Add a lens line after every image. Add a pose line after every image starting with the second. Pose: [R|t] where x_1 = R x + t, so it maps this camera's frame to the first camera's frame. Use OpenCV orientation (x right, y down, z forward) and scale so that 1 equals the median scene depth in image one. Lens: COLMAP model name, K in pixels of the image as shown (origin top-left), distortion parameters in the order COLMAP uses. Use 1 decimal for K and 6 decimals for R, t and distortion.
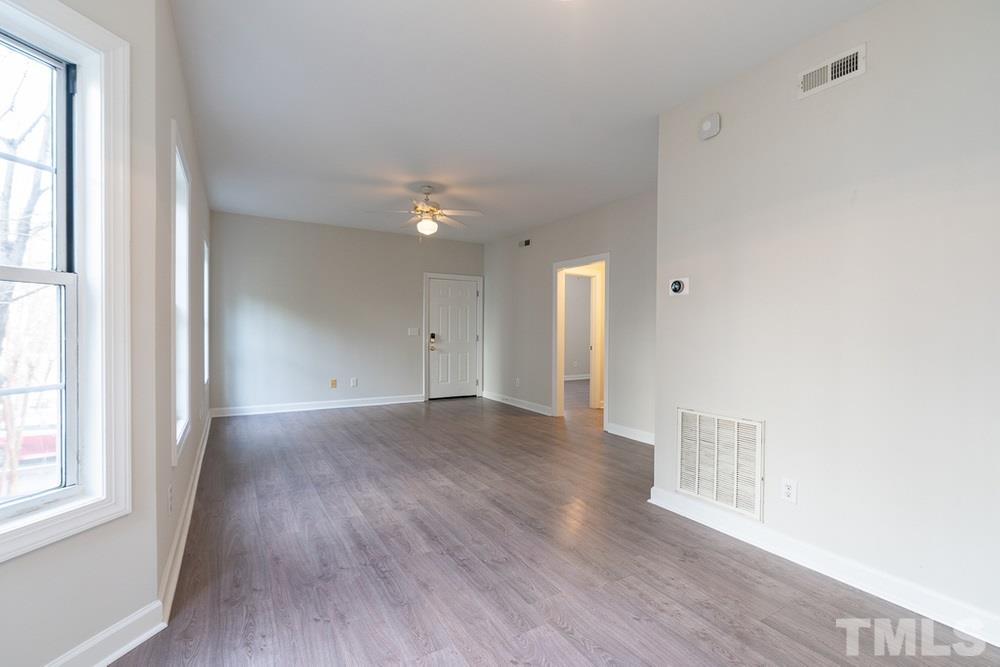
lens RADIAL K [[450.1, 0, 499.6], [0, 450.1, 341.1], [0, 0, 1]] dist [-0.012772, 0.003859]
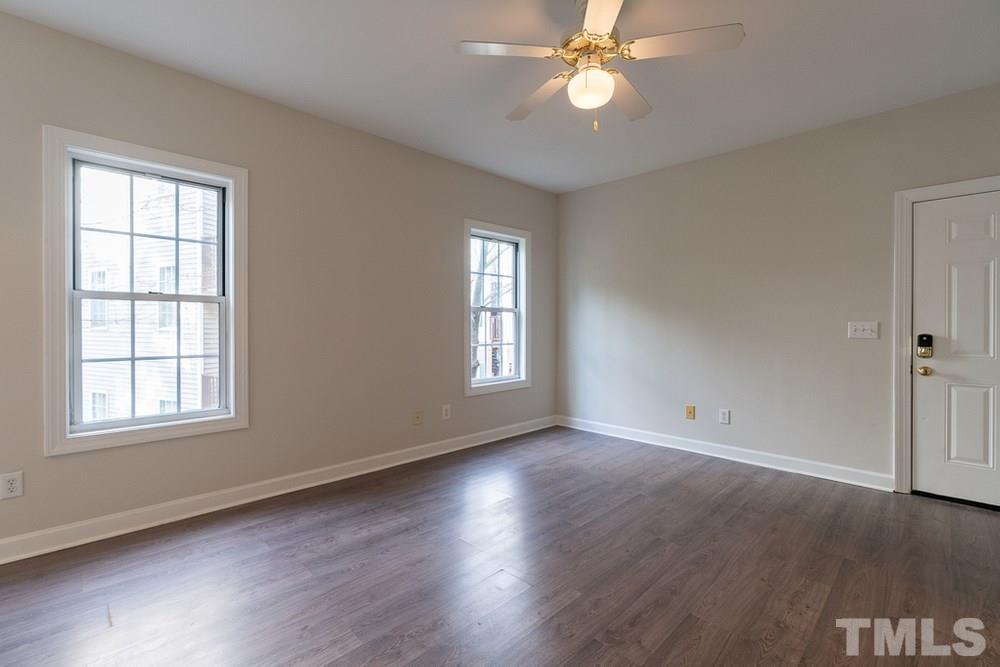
lens RADIAL K [[450.7, 0, 497.8], [0, 450.7, 327.3], [0, 0, 1]] dist [-0.010920, 0.007189]
pose [[0.235981, -0.001003, -0.971757, 0.186893], [-0.024031, 0.999688, -0.006867, -0.013047], [0.971460, 0.024973, 0.235883, 0.622500]]
